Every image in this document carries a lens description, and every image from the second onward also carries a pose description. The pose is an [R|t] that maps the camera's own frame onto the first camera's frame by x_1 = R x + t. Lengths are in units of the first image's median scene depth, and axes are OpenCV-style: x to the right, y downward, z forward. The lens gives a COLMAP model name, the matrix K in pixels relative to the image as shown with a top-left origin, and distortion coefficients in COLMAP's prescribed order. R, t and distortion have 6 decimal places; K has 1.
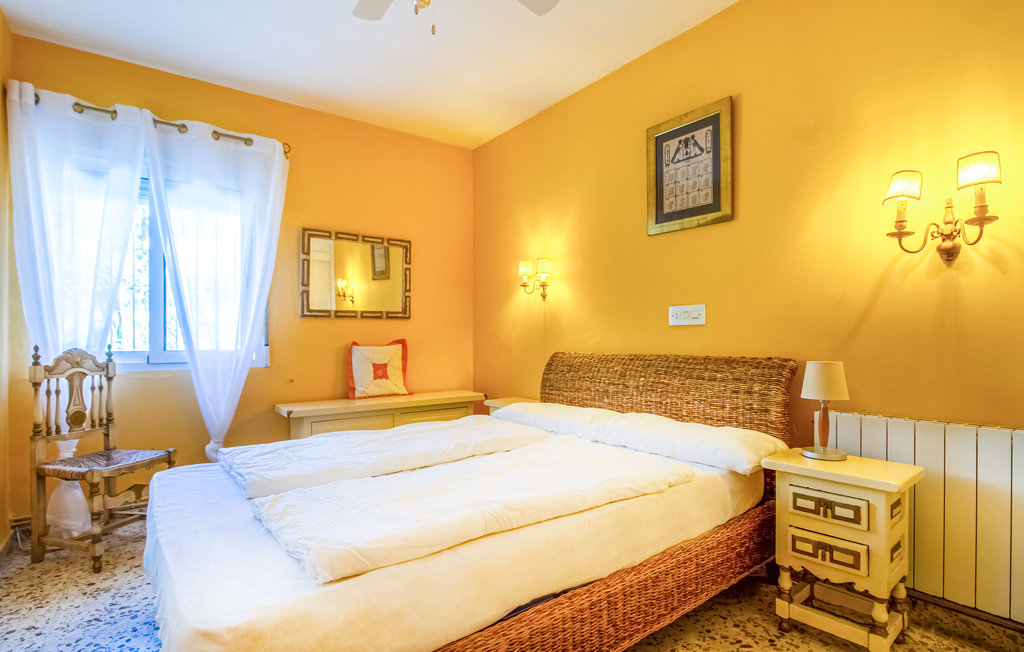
lens RADIAL K [[513.4, 0, 511.5], [0, 513.4, 342.7], [0, 0, 1]] dist [0.000114, 0.000074]
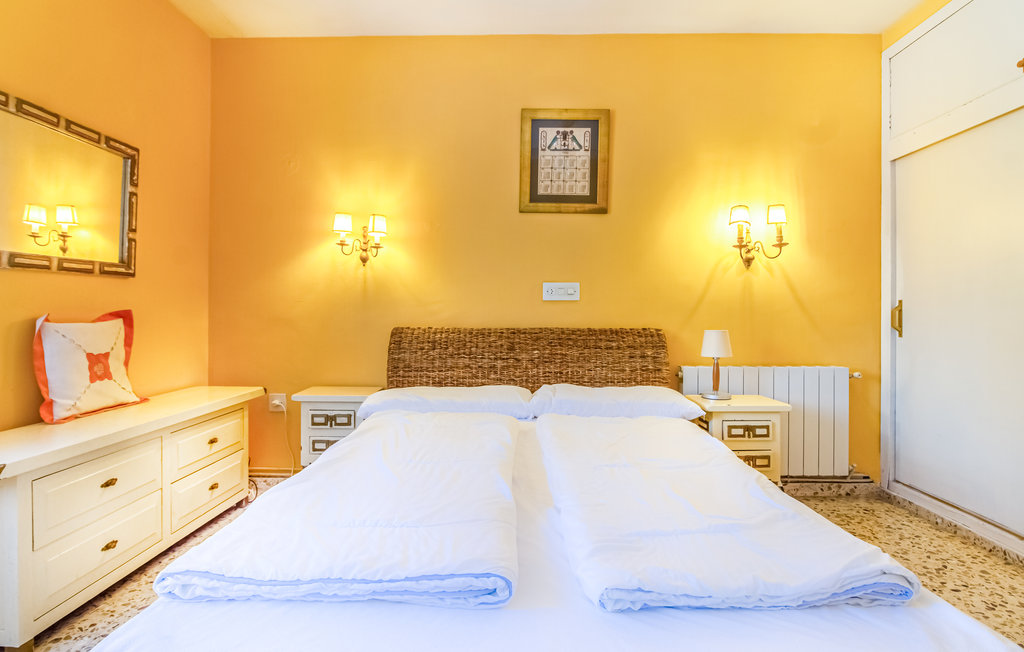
lens RADIAL K [[516.1, 0, 515.1], [0, 516.1, 314.5], [0, 0, 1]] dist [-0.000625, -0.000146]
pose [[0.612266, 0.001019, 0.790651, -0.591382], [-0.001272, 0.999999, -0.000305, -0.003581], [-0.790651, -0.000819, 0.612267, 0.398322]]
